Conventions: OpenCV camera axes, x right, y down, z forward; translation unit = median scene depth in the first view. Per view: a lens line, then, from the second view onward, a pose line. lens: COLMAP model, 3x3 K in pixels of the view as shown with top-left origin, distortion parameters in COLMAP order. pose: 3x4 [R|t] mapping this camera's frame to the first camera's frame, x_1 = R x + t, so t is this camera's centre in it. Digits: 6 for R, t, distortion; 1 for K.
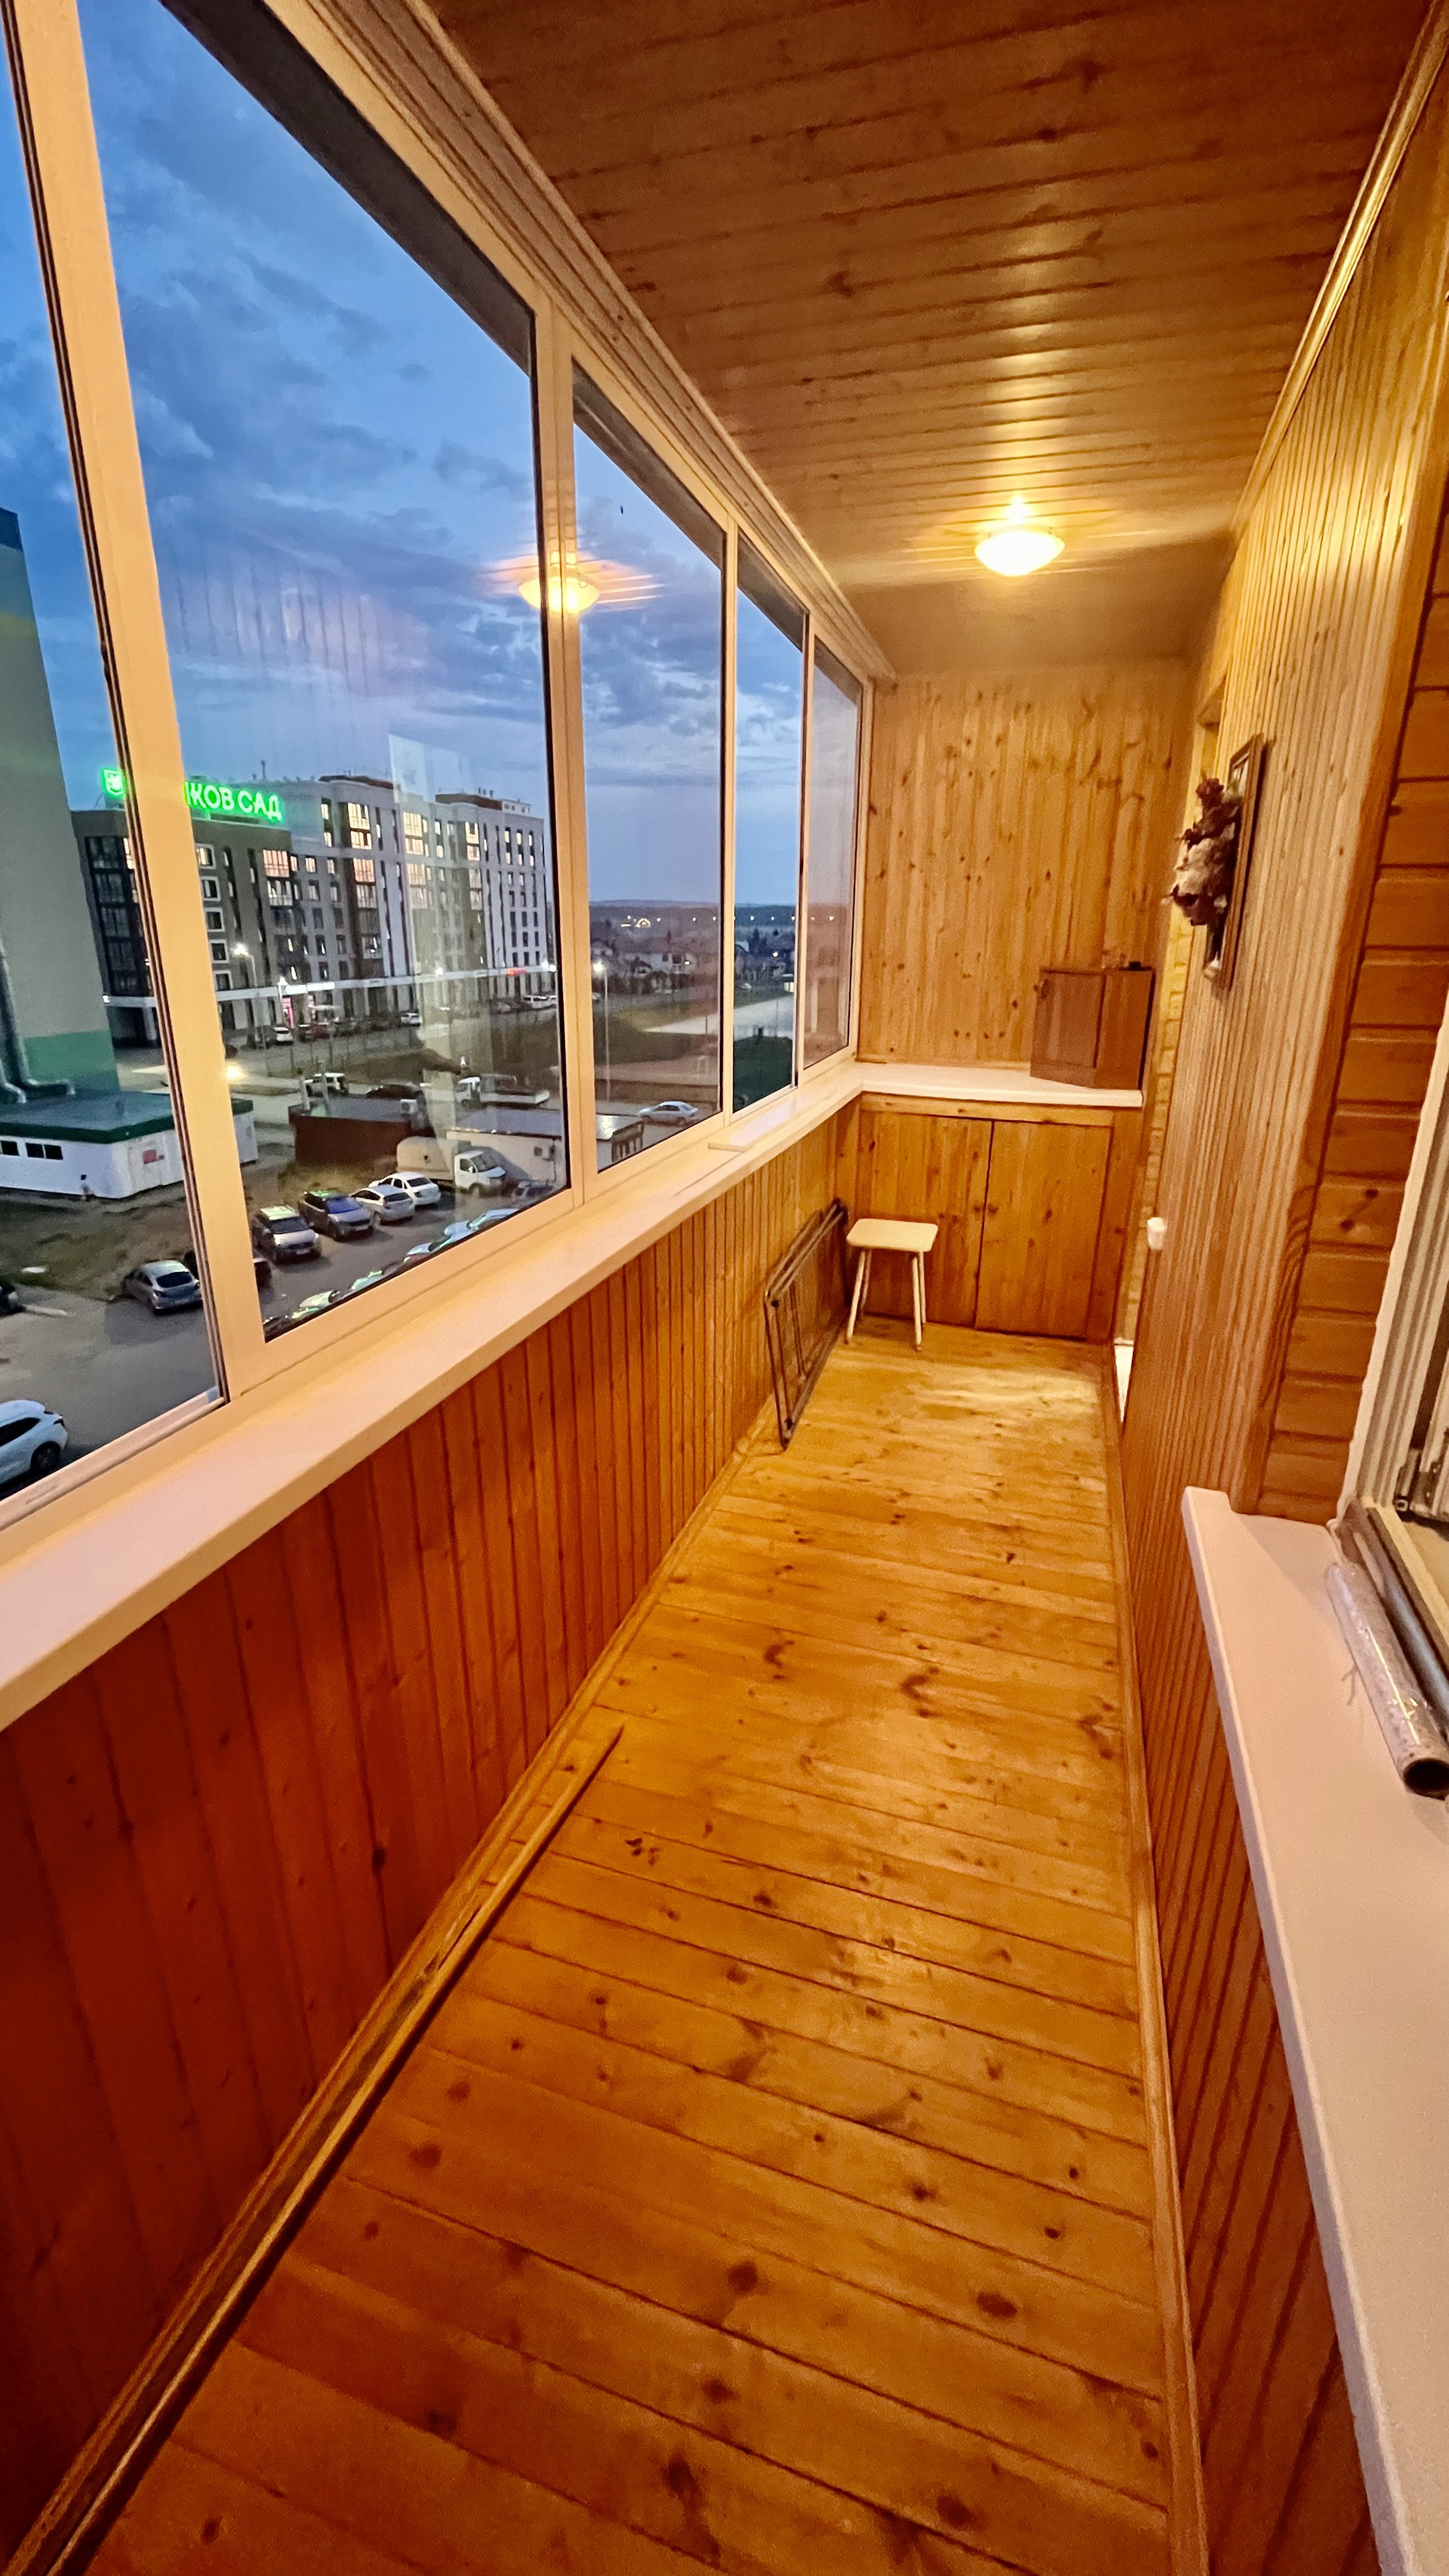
lens RADIAL K [[1037.7, 0, 727.4], [0, 1037.7, 1267.8], [0, 0, 1]] dist [-0.006328, 0.000429]
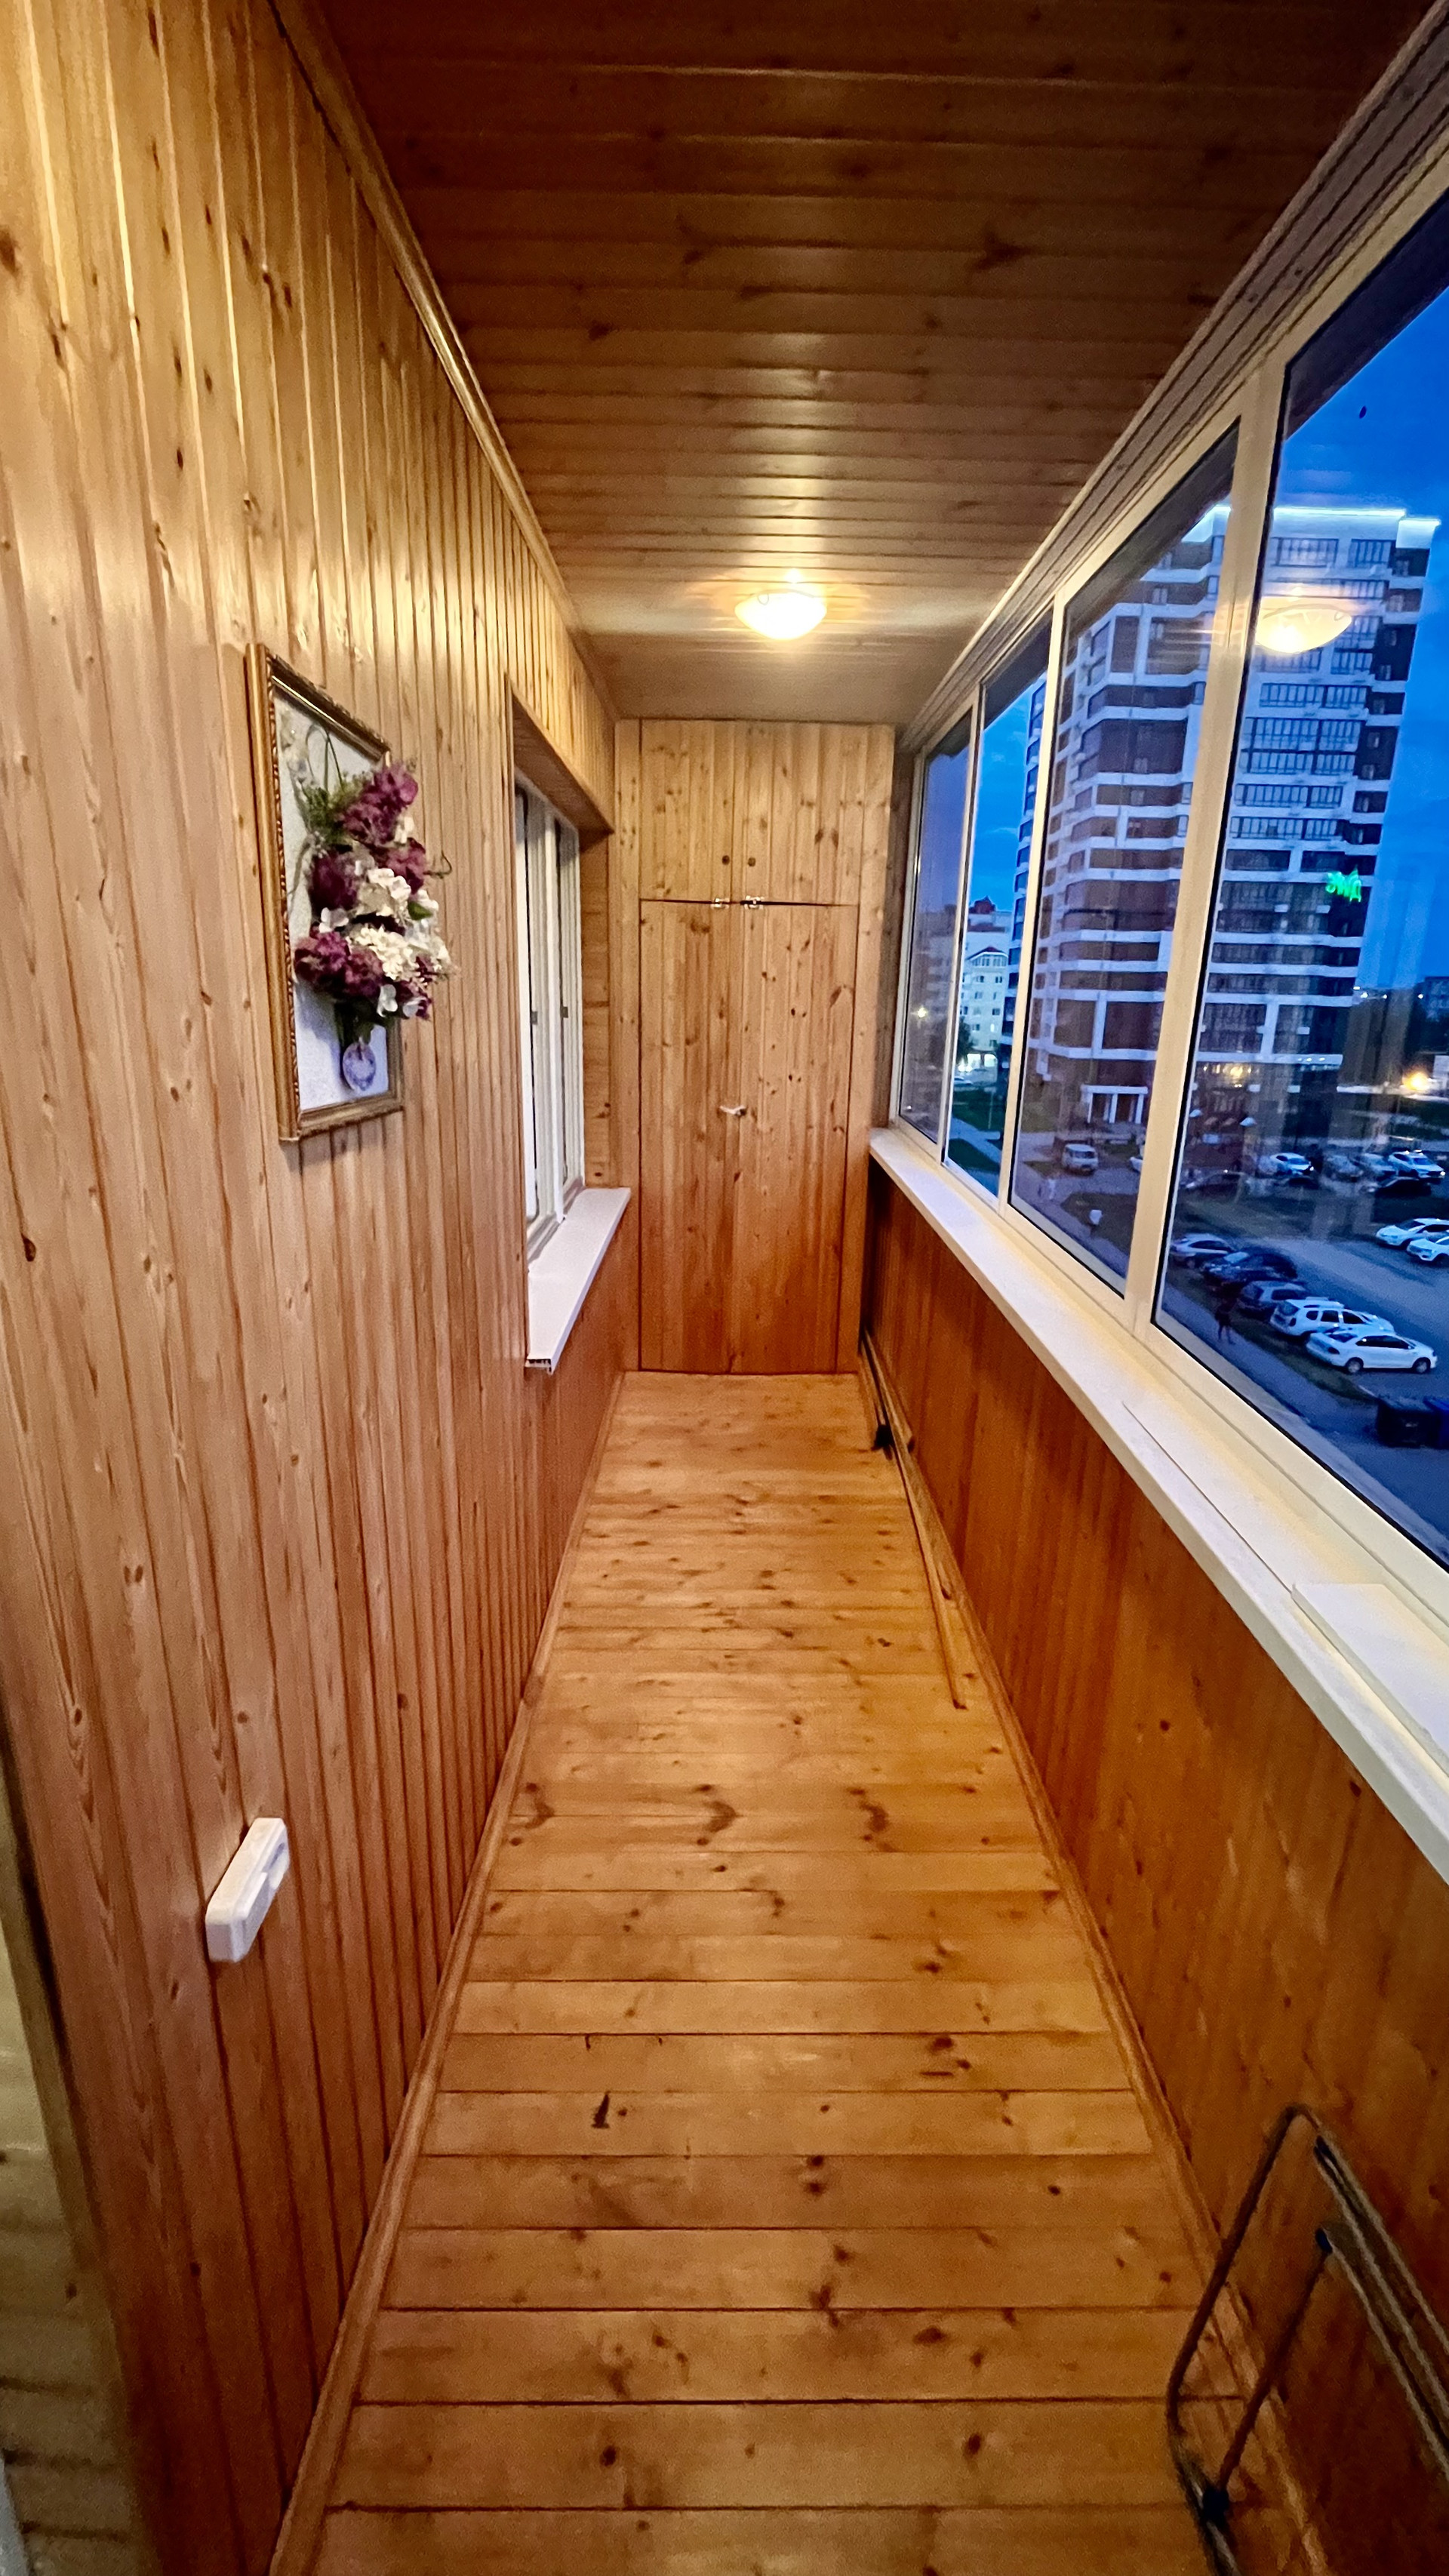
lens RADIAL K [[1037.7, 0, 727.4], [0, 1037.7, 1267.8], [0, 0, 1]] dist [-0.006328, 0.000429]
pose [[-0.952998, 0.053295, -0.298252, 0.440898], [-0.123443, 0.830694, 0.542871, -0.529253], [0.276688, 0.554172, -0.785071, 1.513291]]
